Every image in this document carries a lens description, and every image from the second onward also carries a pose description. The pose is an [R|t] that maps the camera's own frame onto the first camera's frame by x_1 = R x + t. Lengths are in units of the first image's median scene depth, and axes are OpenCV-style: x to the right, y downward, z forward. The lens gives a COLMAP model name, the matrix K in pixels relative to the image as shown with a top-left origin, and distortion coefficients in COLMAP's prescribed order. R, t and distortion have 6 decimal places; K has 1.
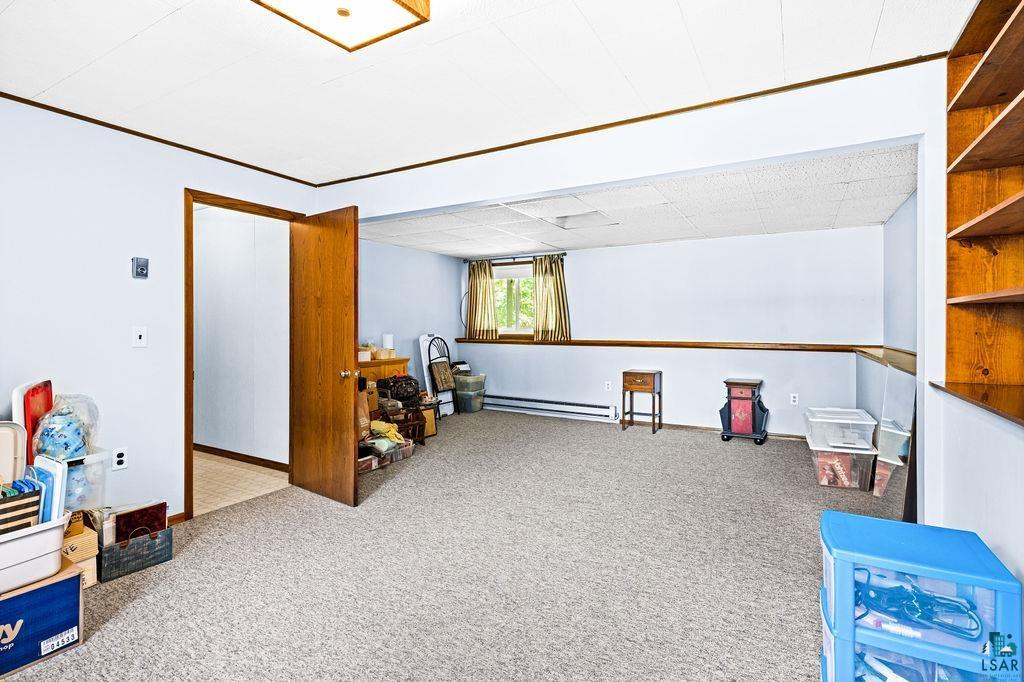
lens RADIAL K [[496.2, 0, 509.9], [0, 496.2, 333.4], [0, 0, 1]] dist [-0.003687, 0.000018]
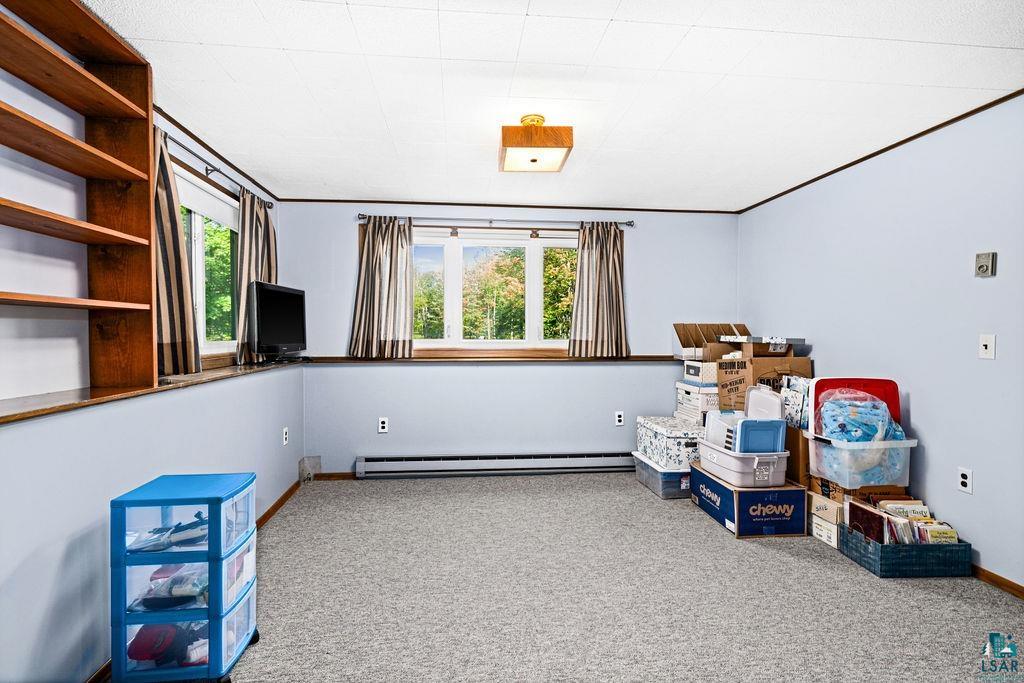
lens RADIAL K [[496.2, 0, 510.4], [0, 496.2, 340.7], [0, 0, 1]] dist [-0.003687, 0.000018]
pose [[-0.814453, 0.000663, -0.580229, 0.457117], [-0.015303, 0.999627, 0.022623, -0.010882], [0.580028, 0.027304, -0.814139, 1.373957]]
